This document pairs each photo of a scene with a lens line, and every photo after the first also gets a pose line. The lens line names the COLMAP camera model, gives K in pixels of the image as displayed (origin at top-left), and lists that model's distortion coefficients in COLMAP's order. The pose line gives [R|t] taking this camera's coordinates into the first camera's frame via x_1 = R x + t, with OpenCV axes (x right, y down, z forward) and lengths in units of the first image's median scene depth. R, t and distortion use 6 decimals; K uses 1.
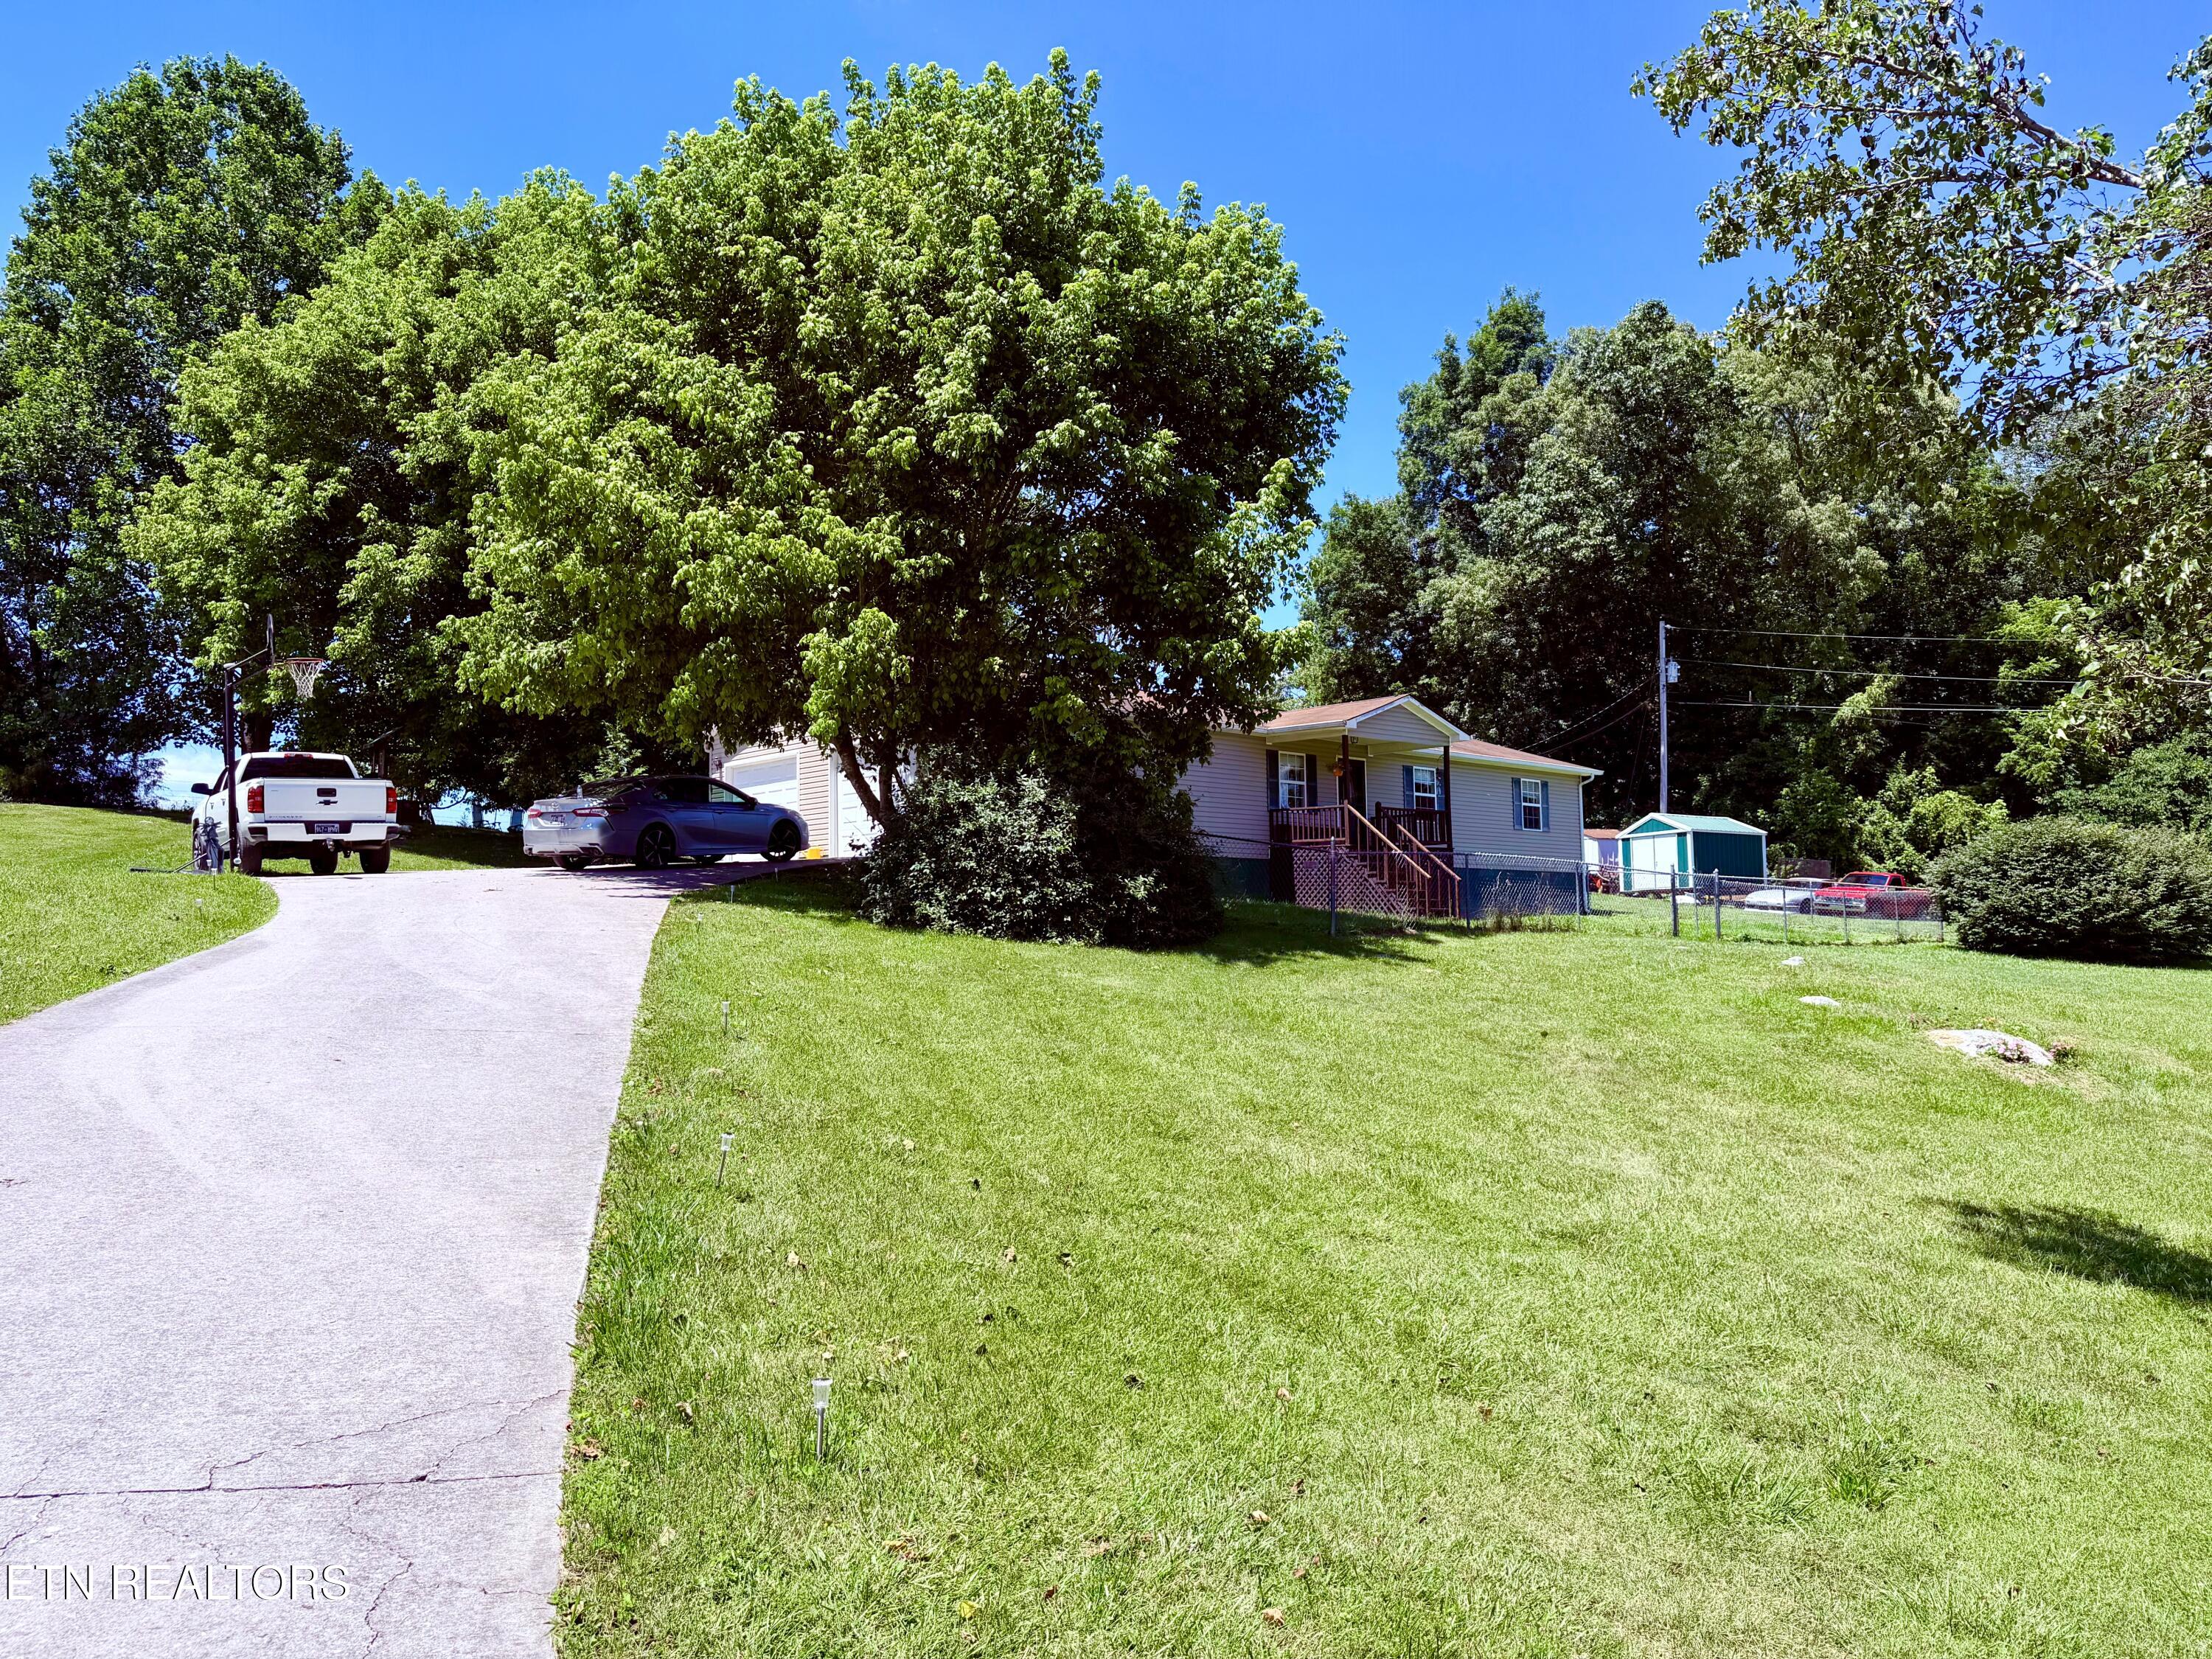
lens RADIAL K [[1629.6, 0, 1106.0], [0, 1629.6, 829.5], [0, 0, 1]] dist [0.057409, -0.000965]
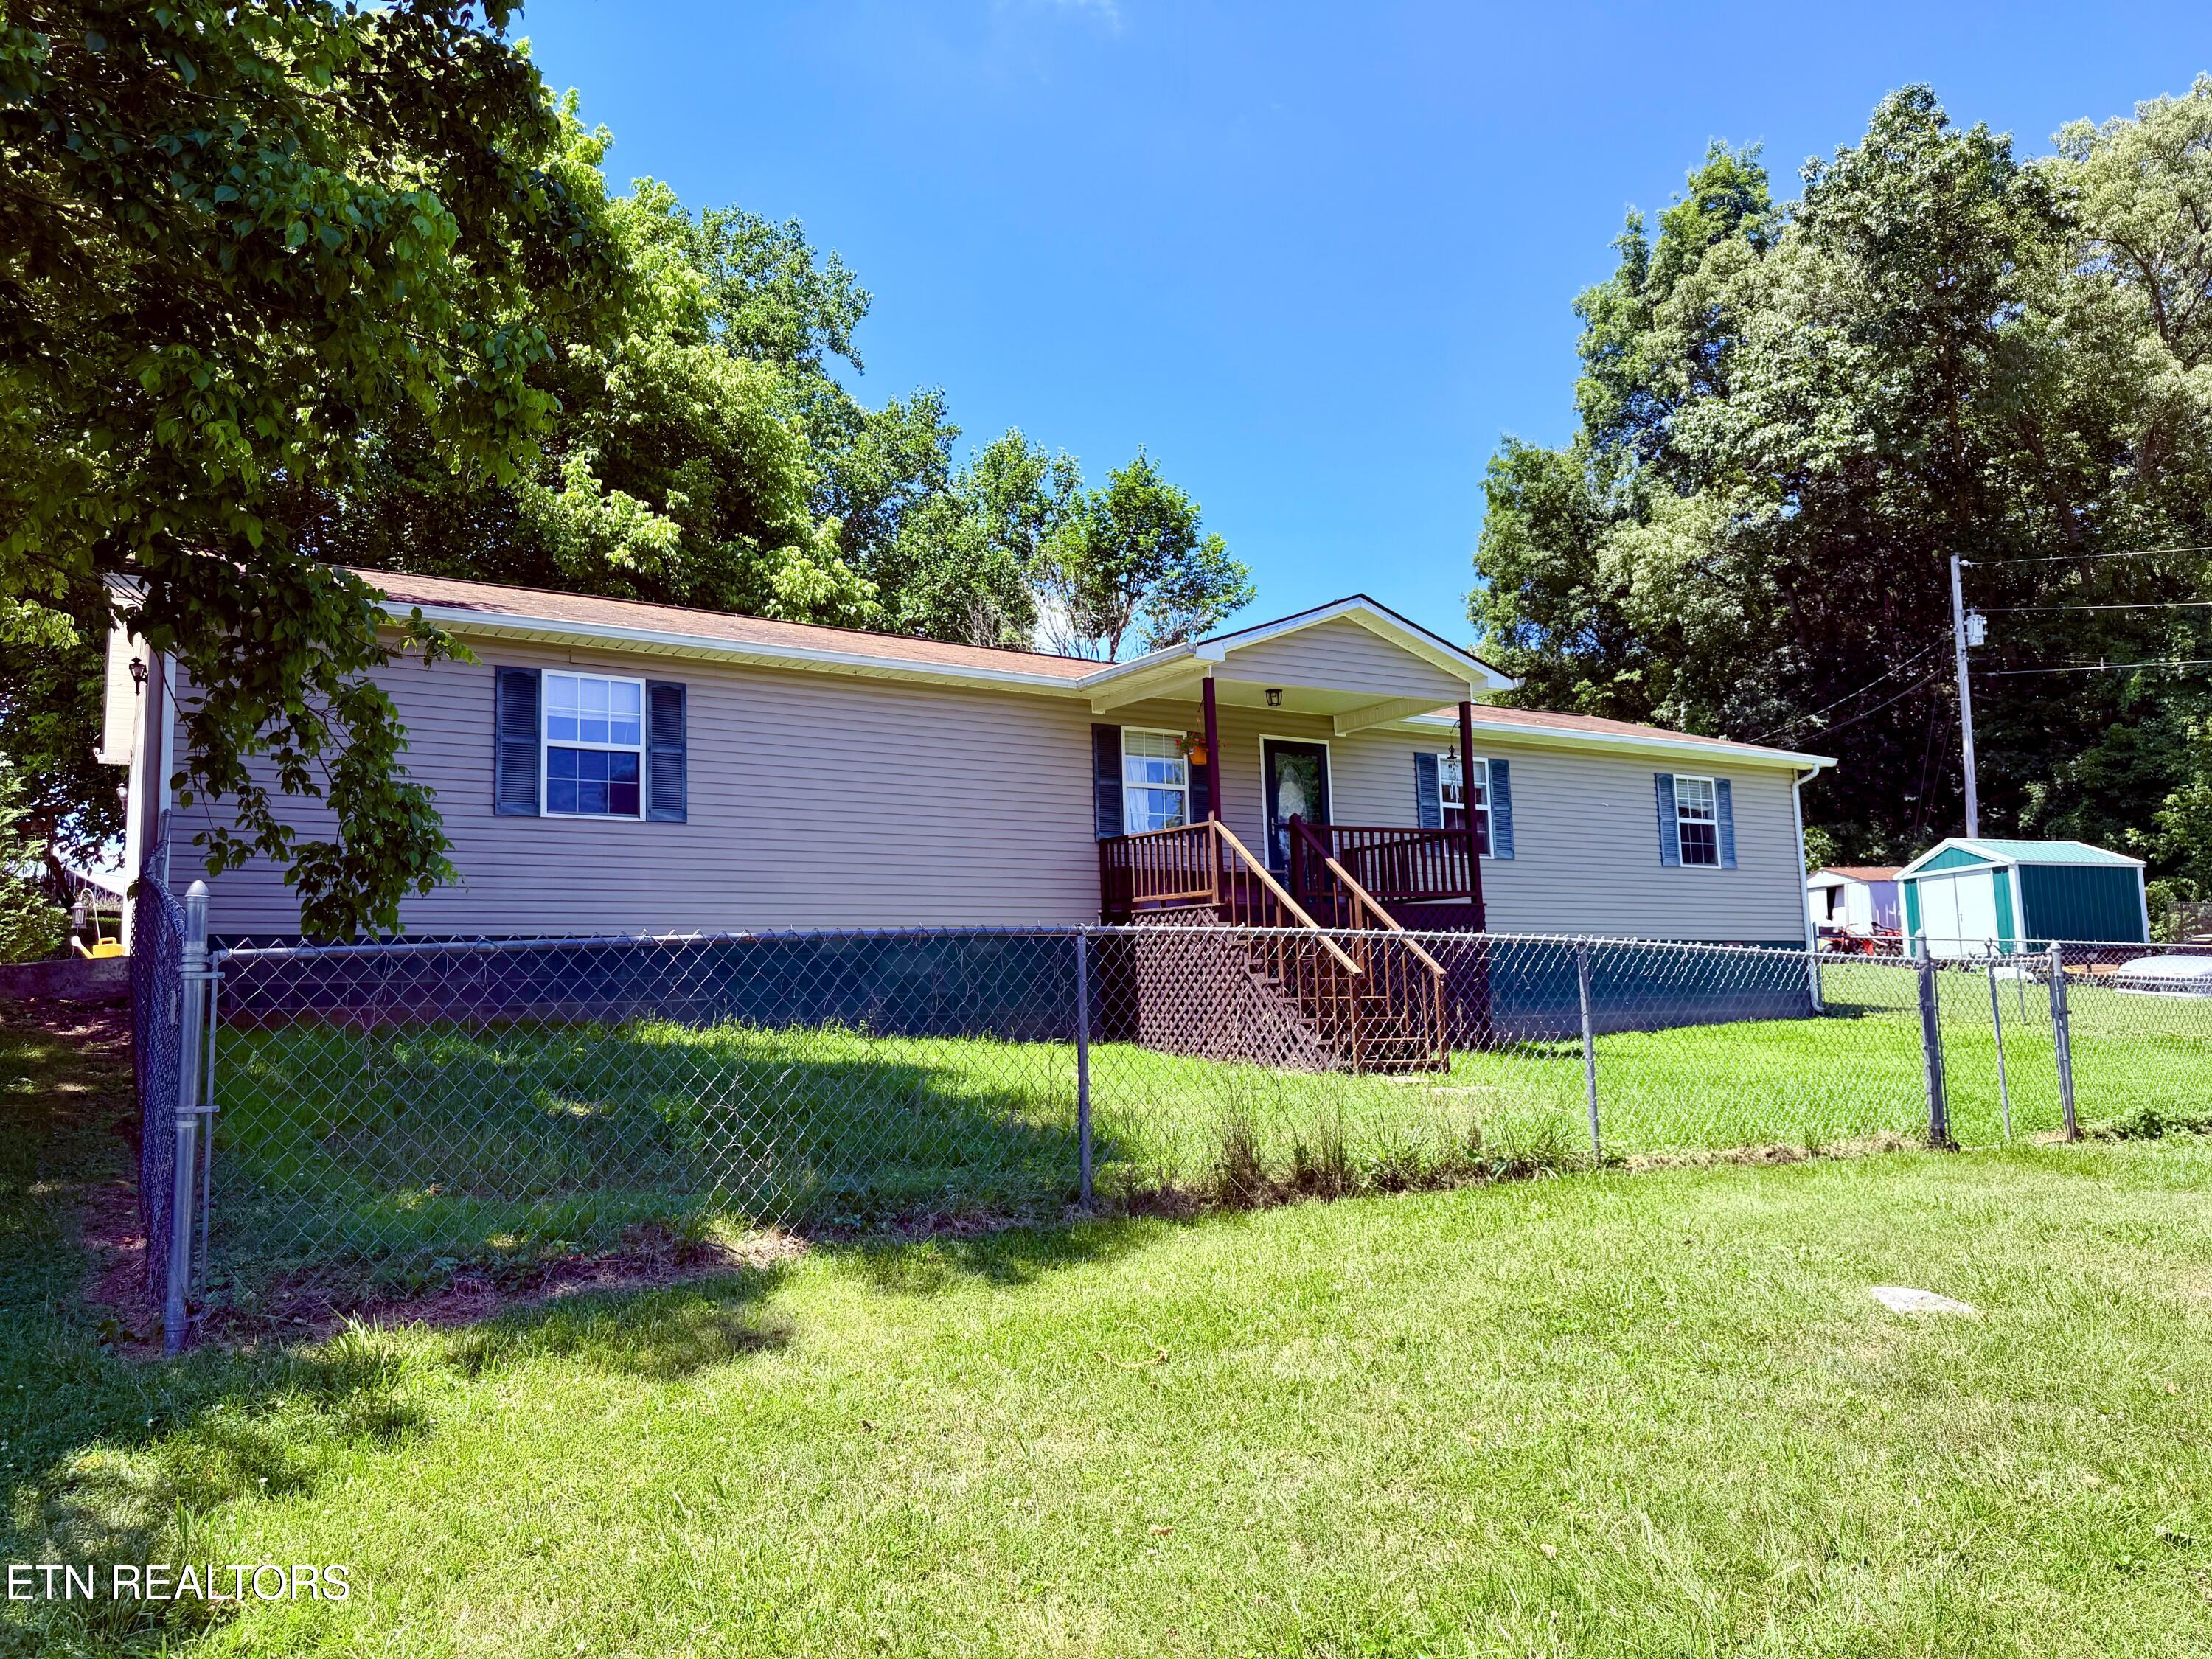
lens RADIAL K [[1556.3, 0, 1095.3], [0, 1556.3, 842.8], [0, 0, 1]] dist [-0.003058, 0.002224]
pose [[0.979702, -0.034756, -0.197426, 0.114337], [0.028306, 0.998972, -0.035404, 0.003633], [0.198453, 0.029097, 0.979678, 0.306634]]
